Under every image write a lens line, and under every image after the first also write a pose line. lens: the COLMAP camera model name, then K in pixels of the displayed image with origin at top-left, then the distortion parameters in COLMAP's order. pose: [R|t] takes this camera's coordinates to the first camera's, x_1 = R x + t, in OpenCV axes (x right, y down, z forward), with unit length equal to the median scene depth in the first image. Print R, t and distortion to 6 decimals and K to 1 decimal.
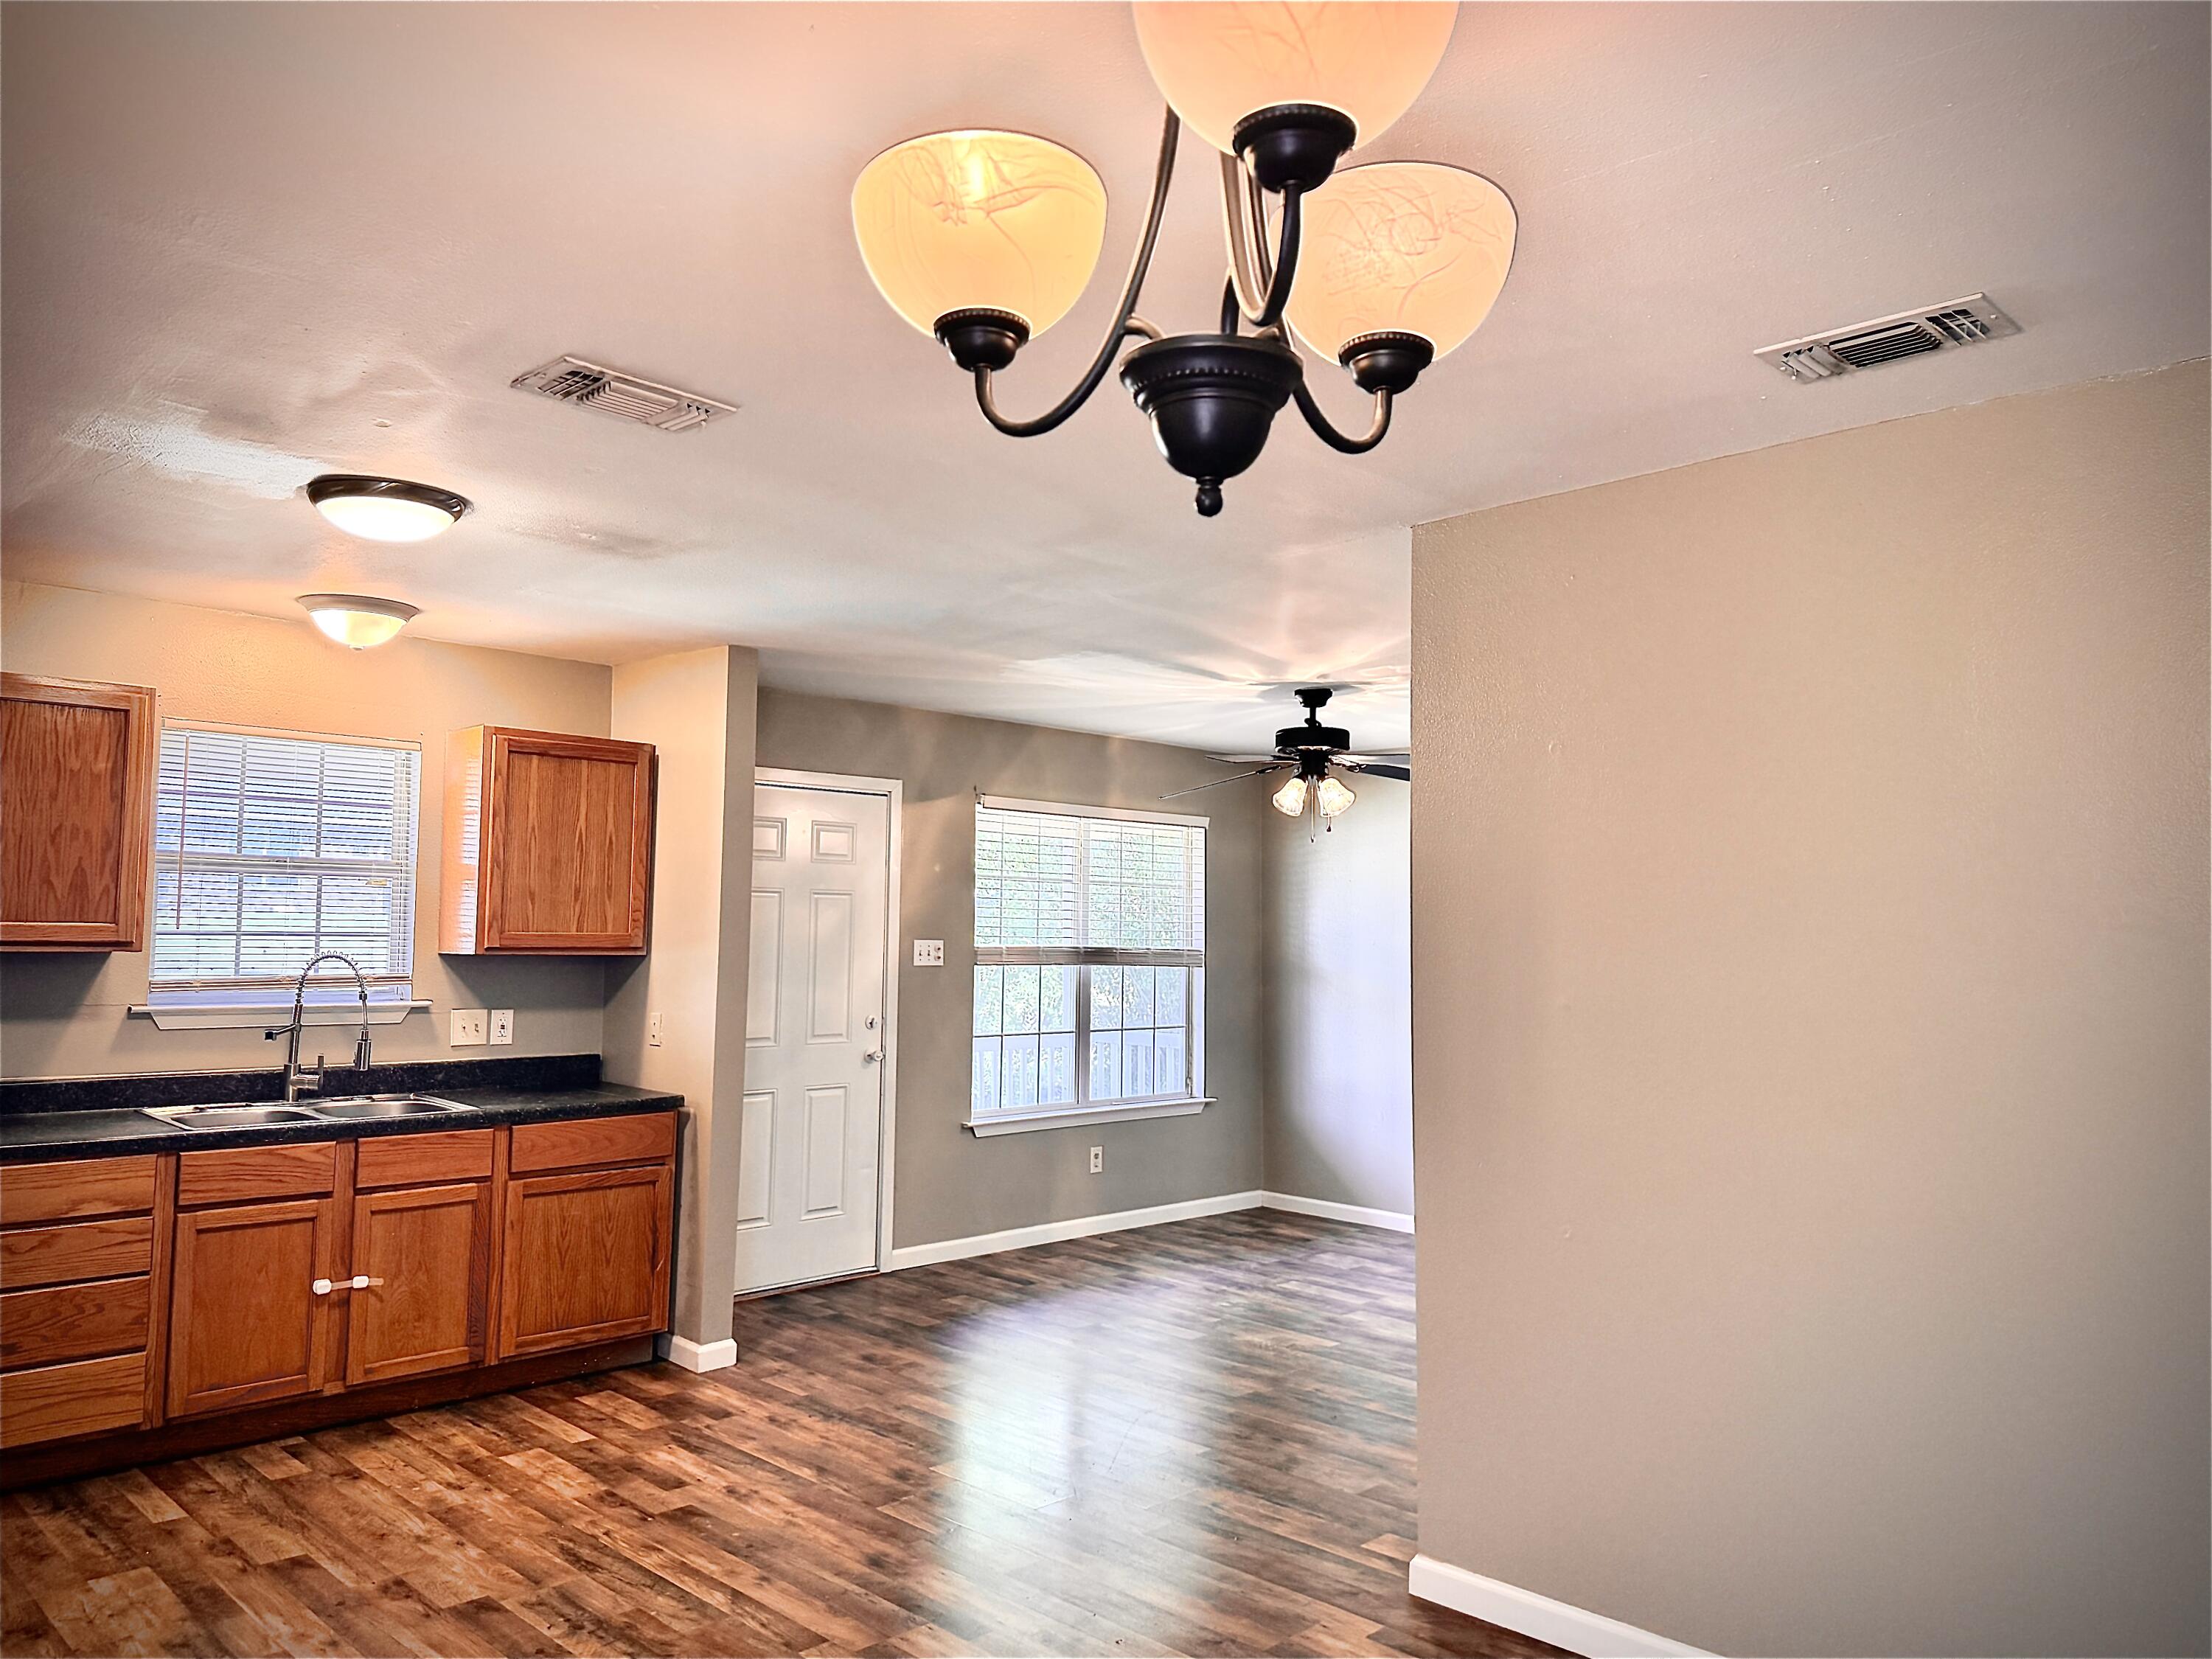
lens RADIAL K [[1571.0, 0, 1112.7], [0, 1571.0, 825.5], [0, 0, 1]] dist [0.005062, -0.007065]
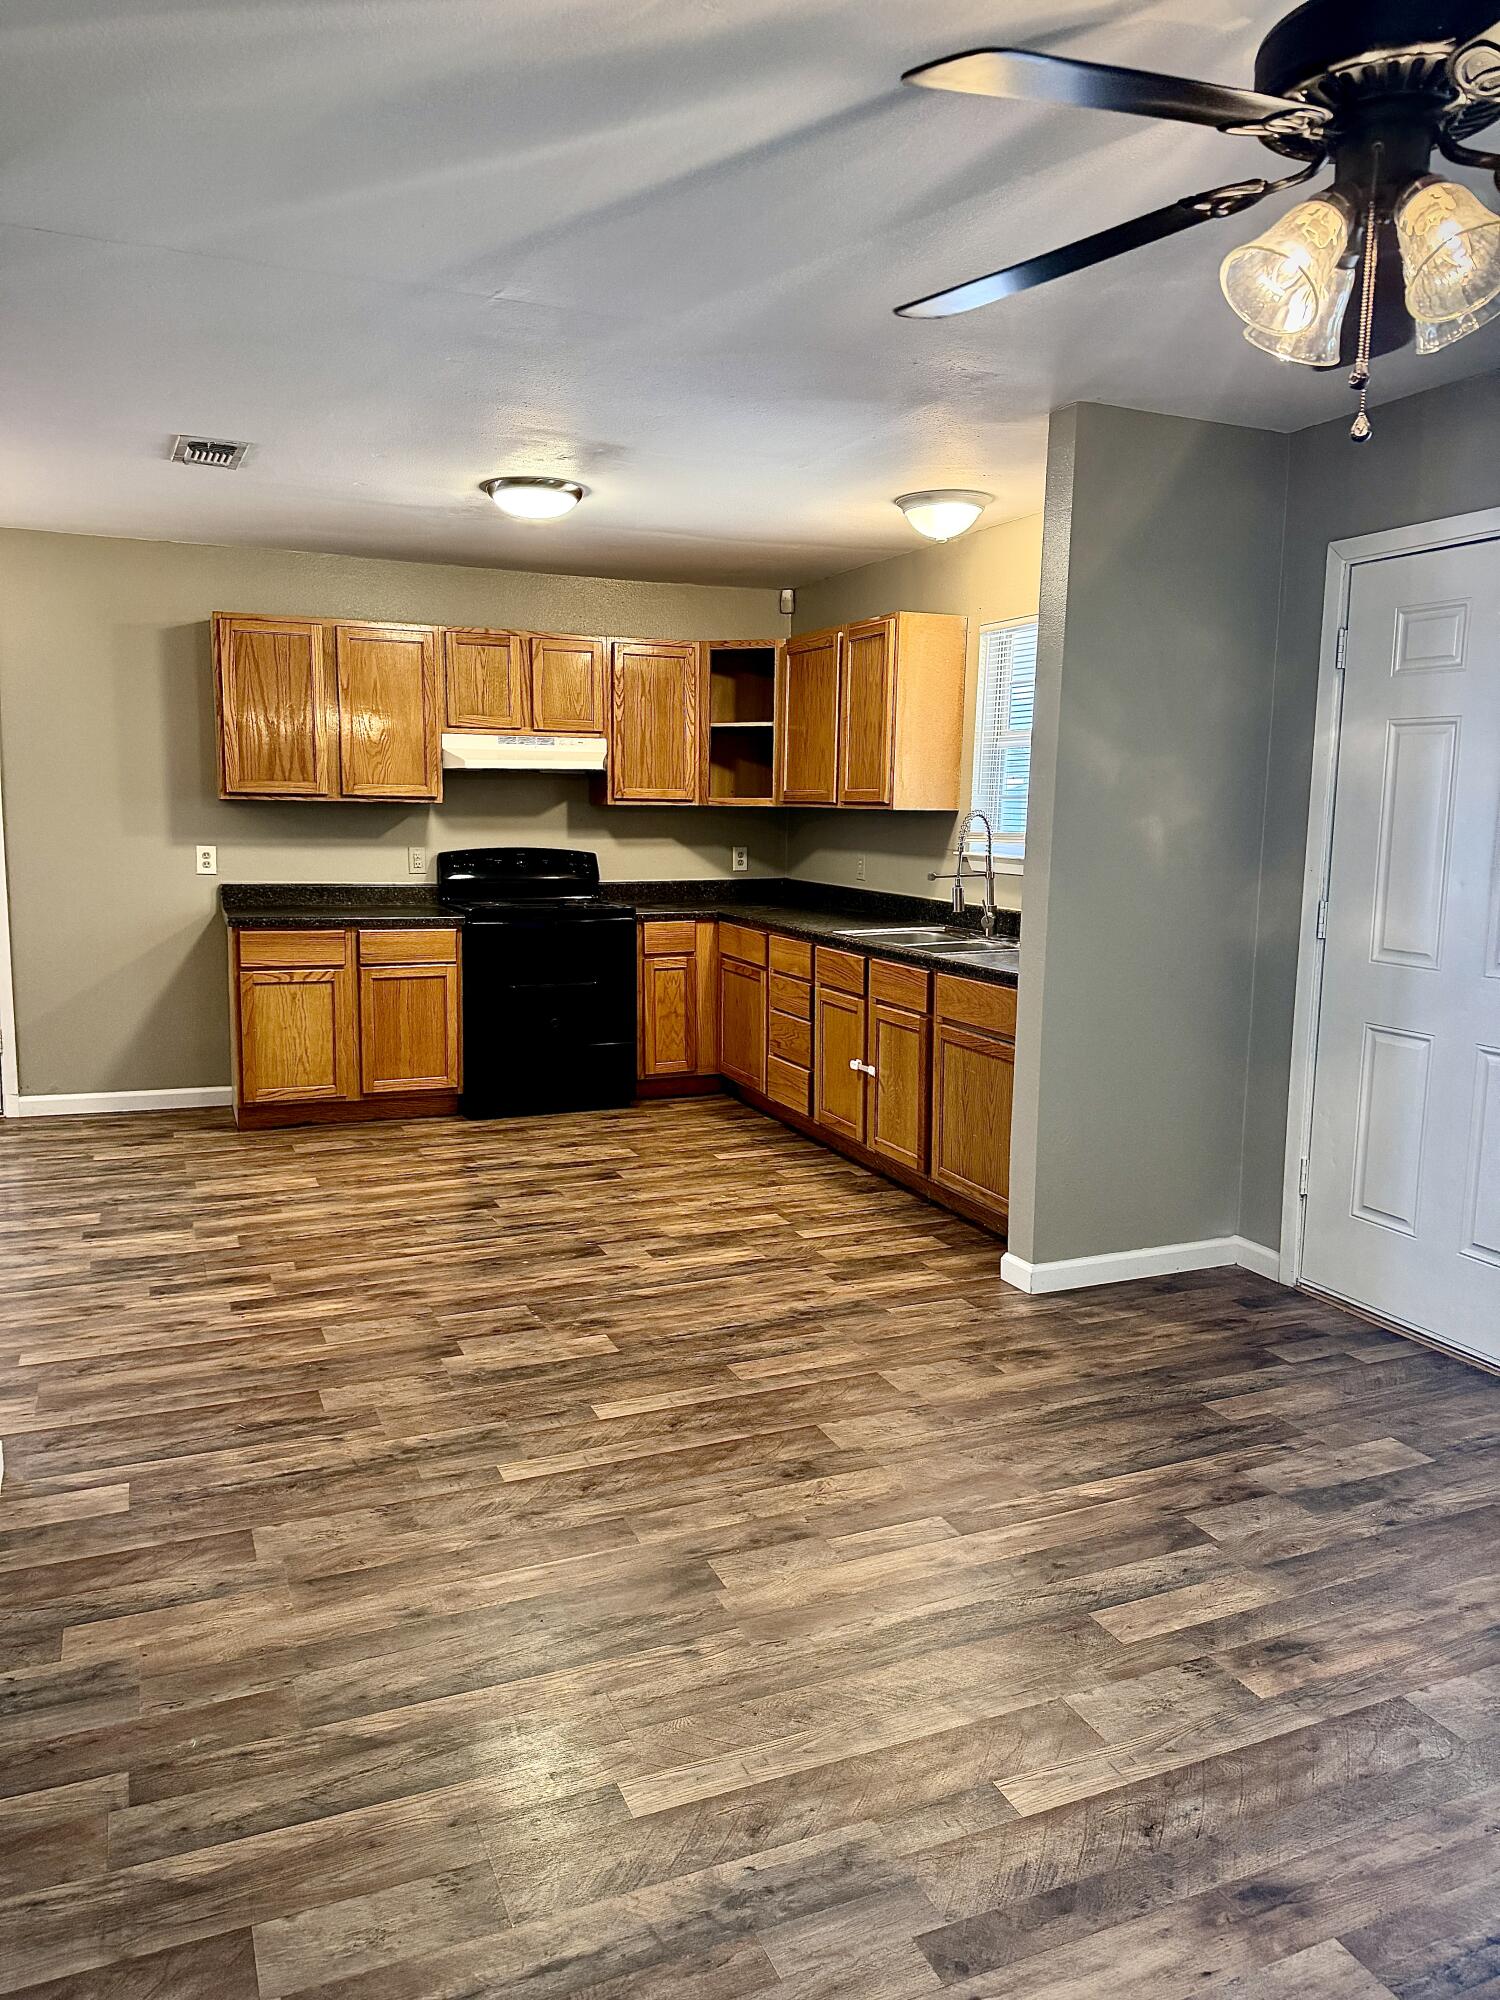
lens RADIAL K [[1393.3, 0, 744.9], [0, 1393.3, 998.2], [0, 0, 1]] dist [0.144133, -0.232137]
pose [[-0.380549, 0.110629, -0.918120, 0.605034], [0.044308, 0.993860, 0.101390, 0.117008], [0.923699, -0.002096, -0.383114, 1.376590]]
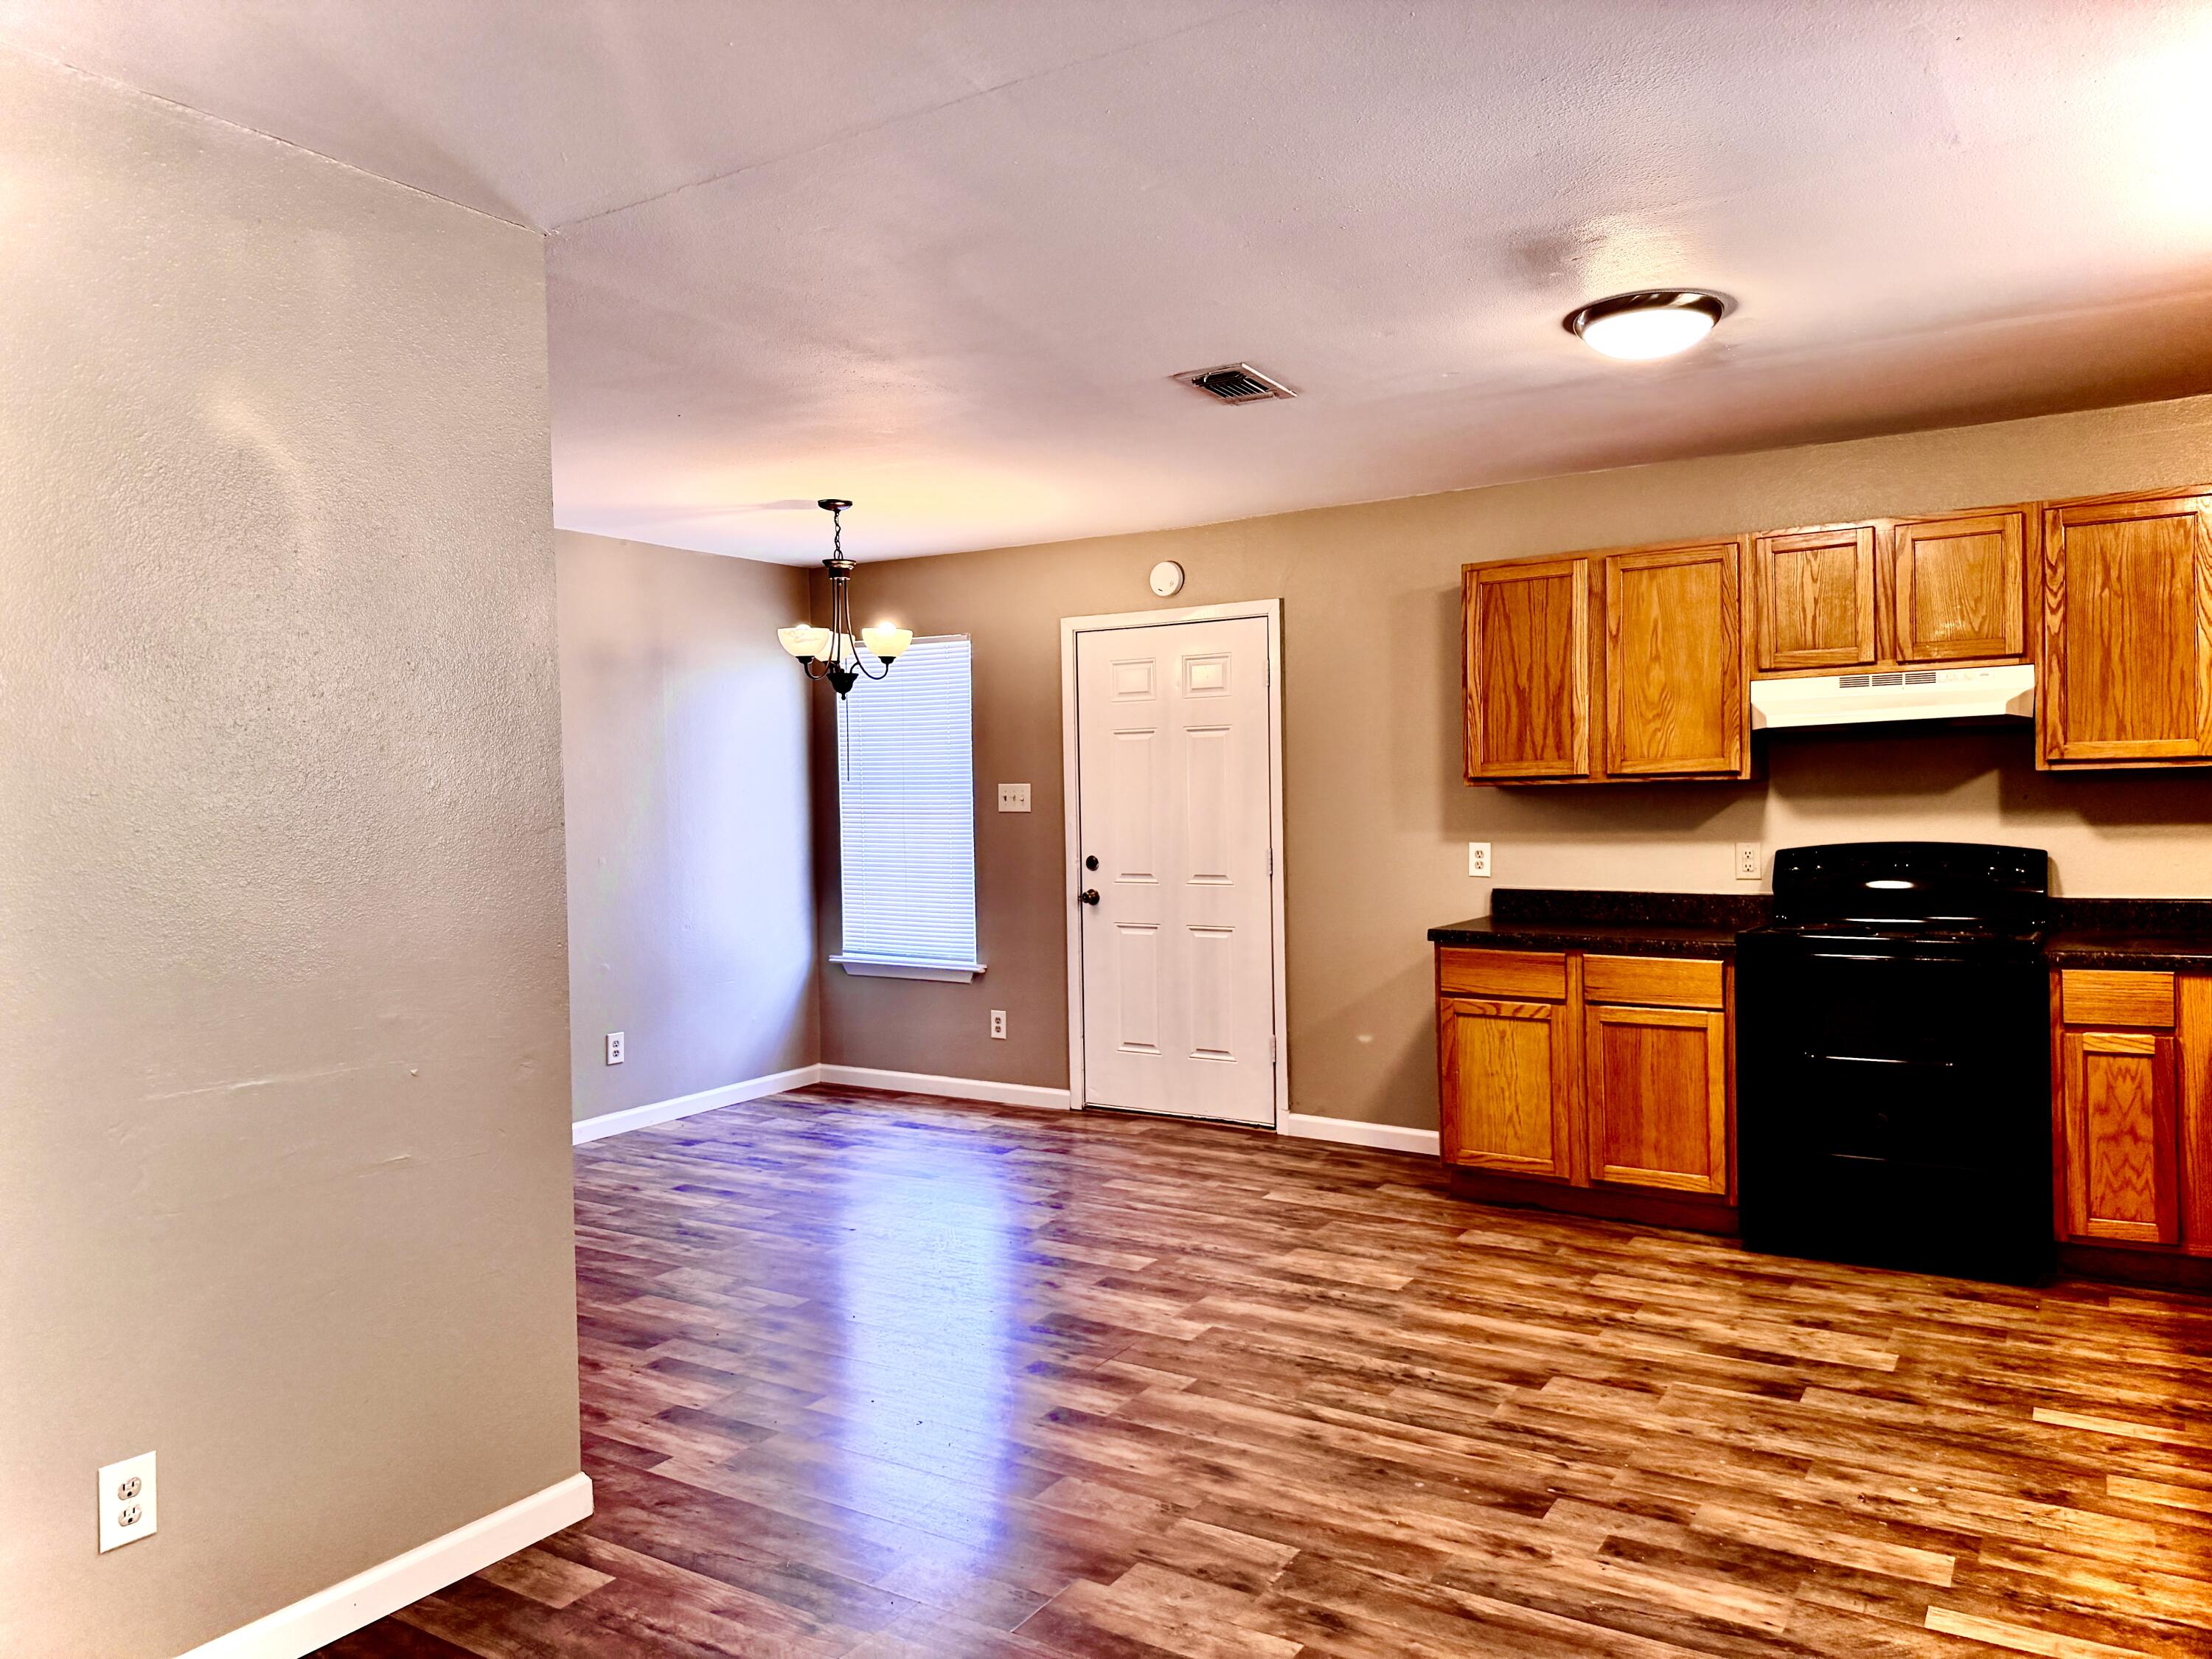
lens RADIAL K [[1559.6, 0, 1115.5], [0, 1559.6, 825.2], [0, 0, 1]] dist [0.087145, -0.132164]
pose [[-0.976791, 0.011643, -0.213877, 0.071727], [0.022795, 0.998501, -0.049751, 0.128676], [0.212977, -0.053472, -0.975593, 1.537027]]
